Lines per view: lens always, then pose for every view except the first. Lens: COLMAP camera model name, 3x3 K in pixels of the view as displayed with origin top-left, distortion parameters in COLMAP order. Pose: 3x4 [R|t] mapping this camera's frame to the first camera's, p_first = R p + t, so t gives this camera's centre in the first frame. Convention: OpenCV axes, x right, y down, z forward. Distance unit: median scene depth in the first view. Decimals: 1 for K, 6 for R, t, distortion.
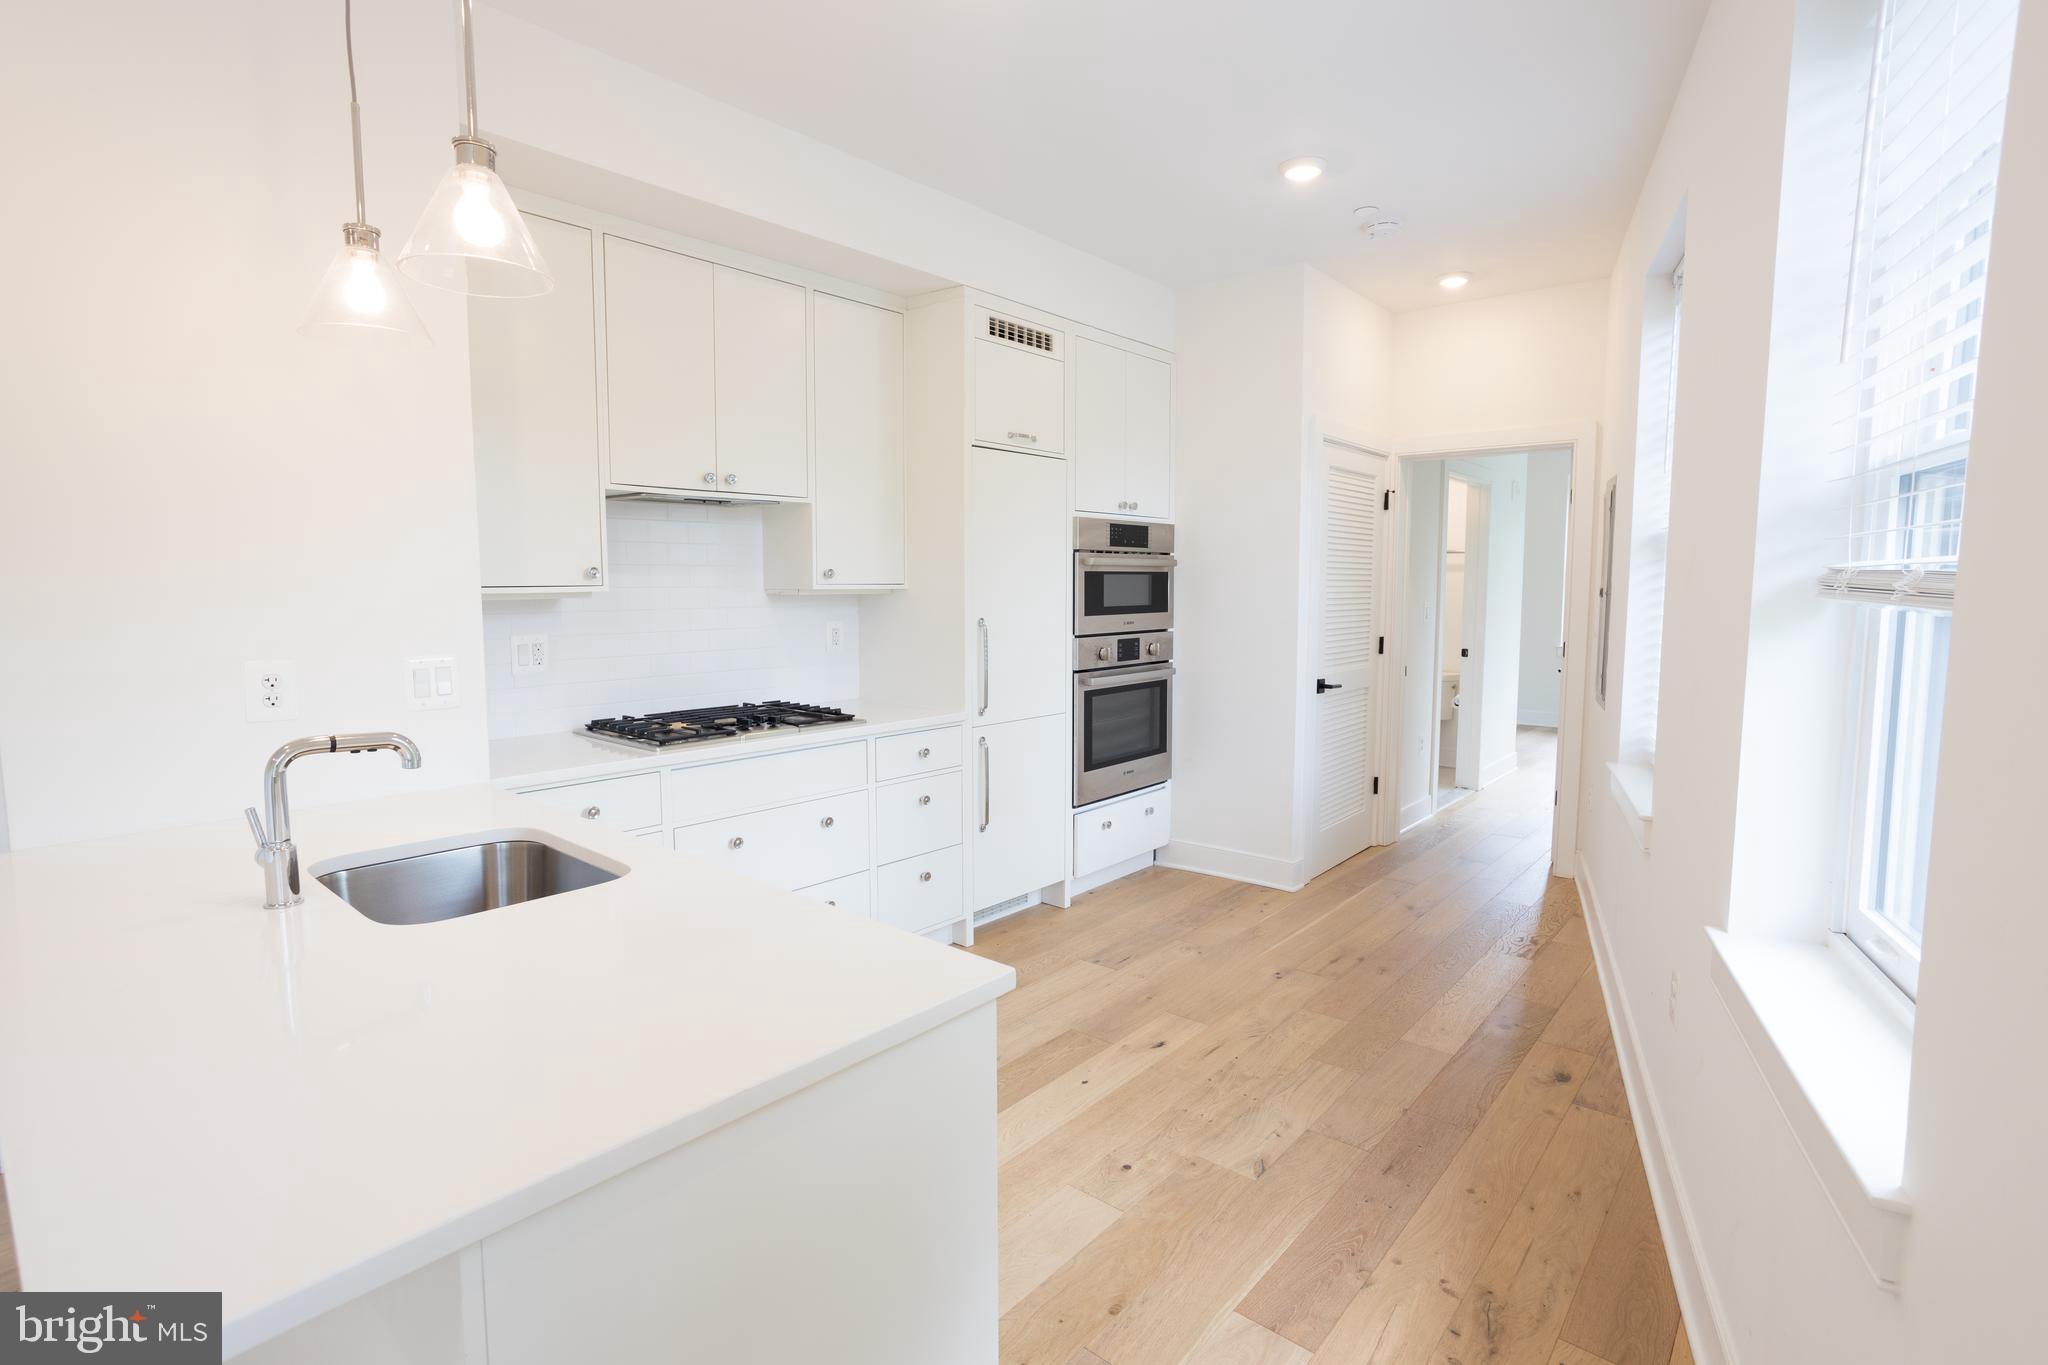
lens RADIAL K [[988.5, 0, 1030.7], [0, 988.5, 685.9], [0, 0, 1]] dist [-0.028318, 0.000052]
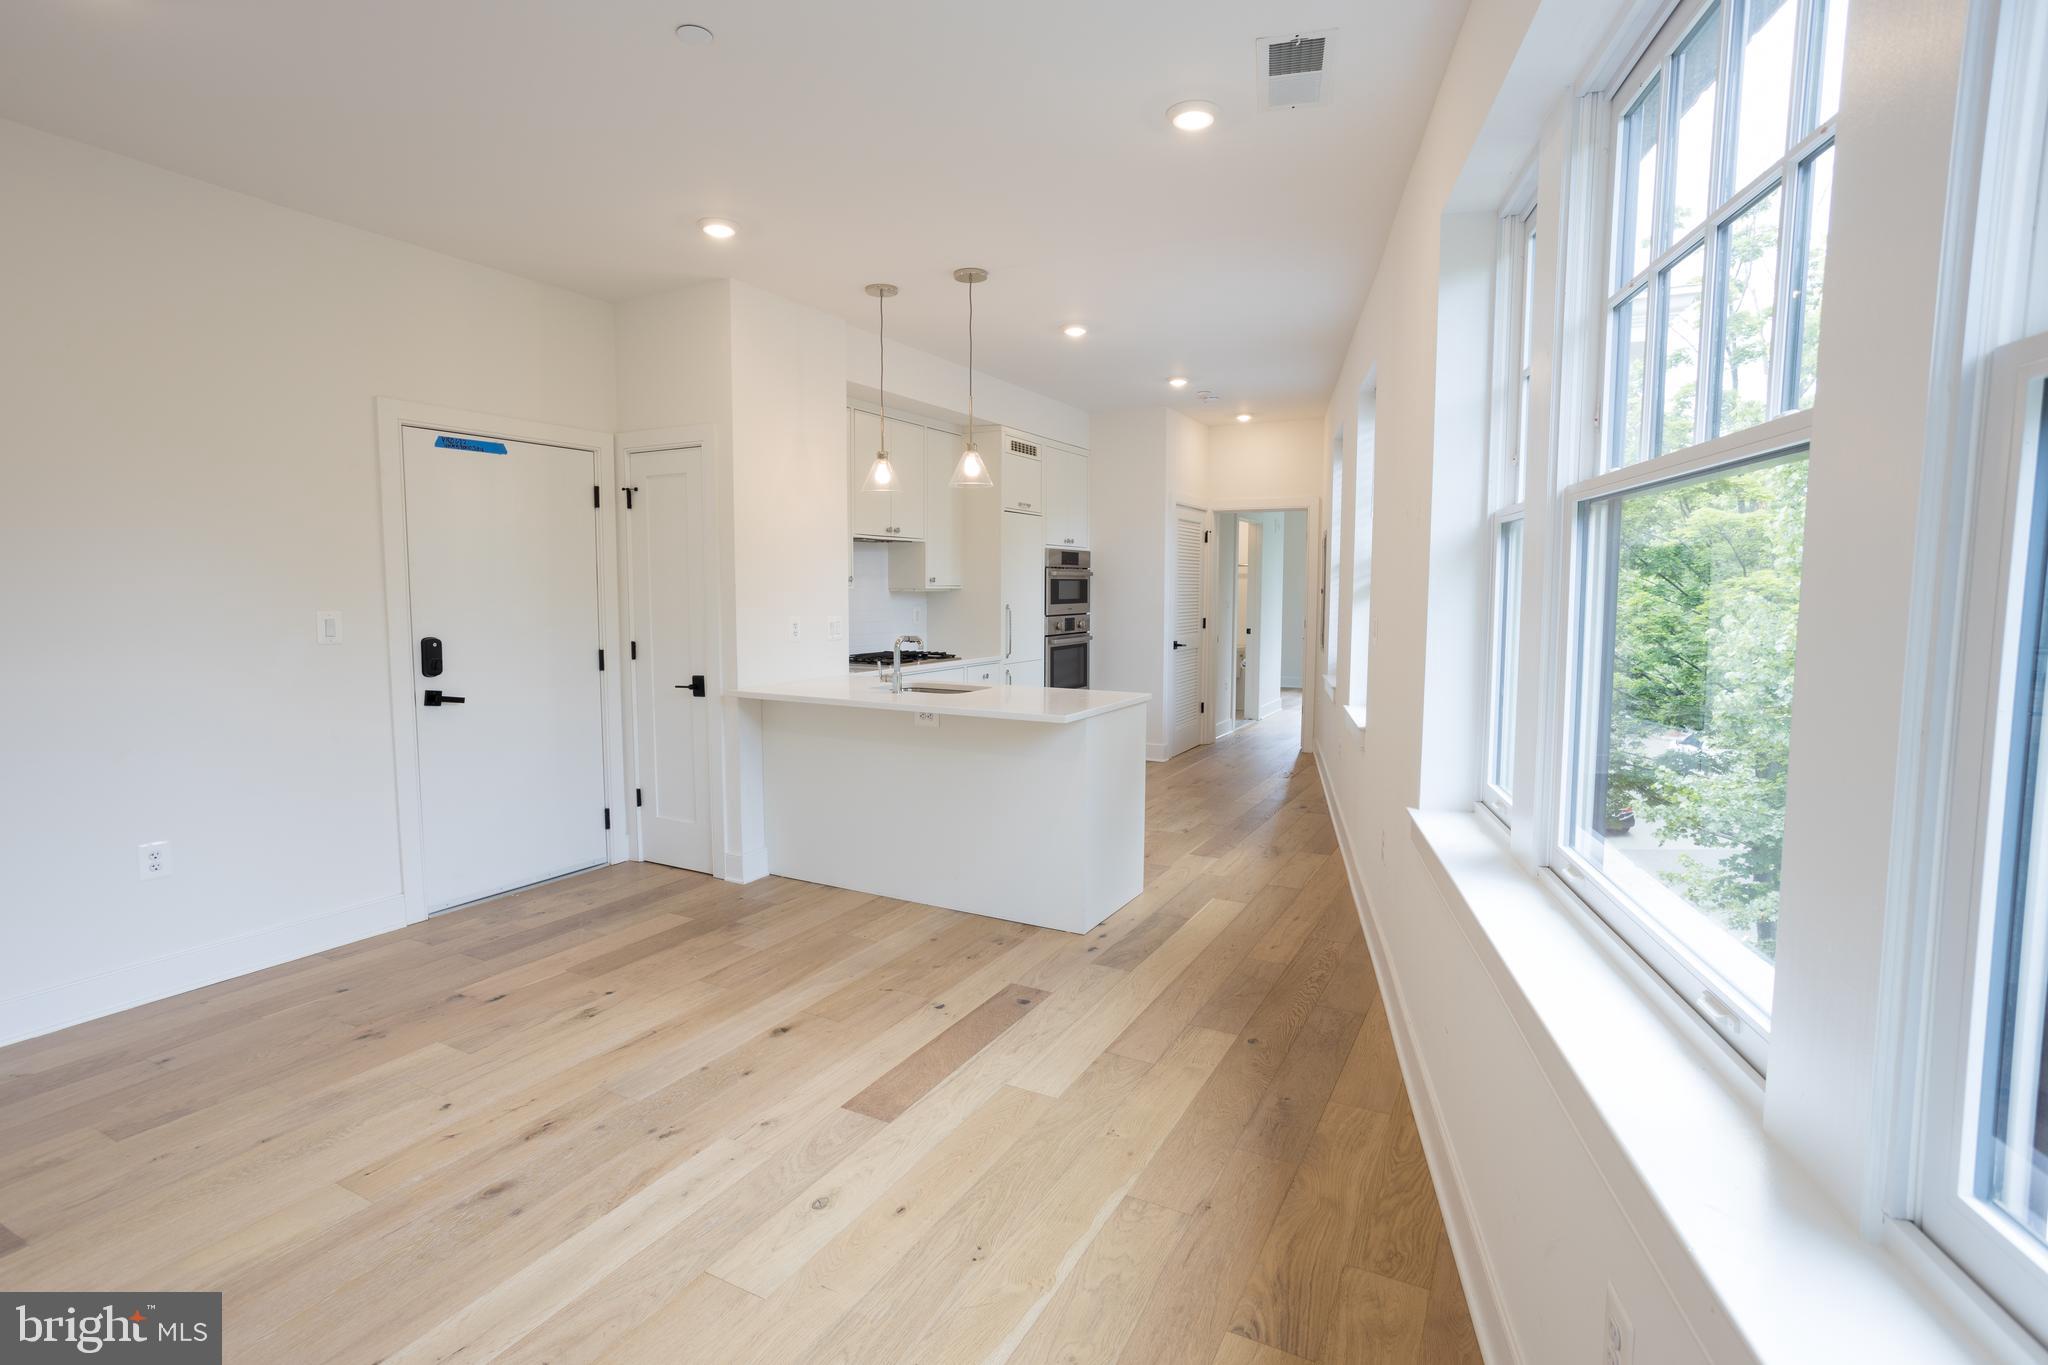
lens RADIAL K [[988.5, 0, 1018.1], [0, 988.5, 689.8], [0, 0, 1]] dist [-0.028318, 0.000052]
pose [[0.979747, -0.018141, 0.199418, -0.340721], [0.018271, 0.999832, 0.001188, 0.074958], [-0.199406, 0.002480, 0.979914, -0.681224]]
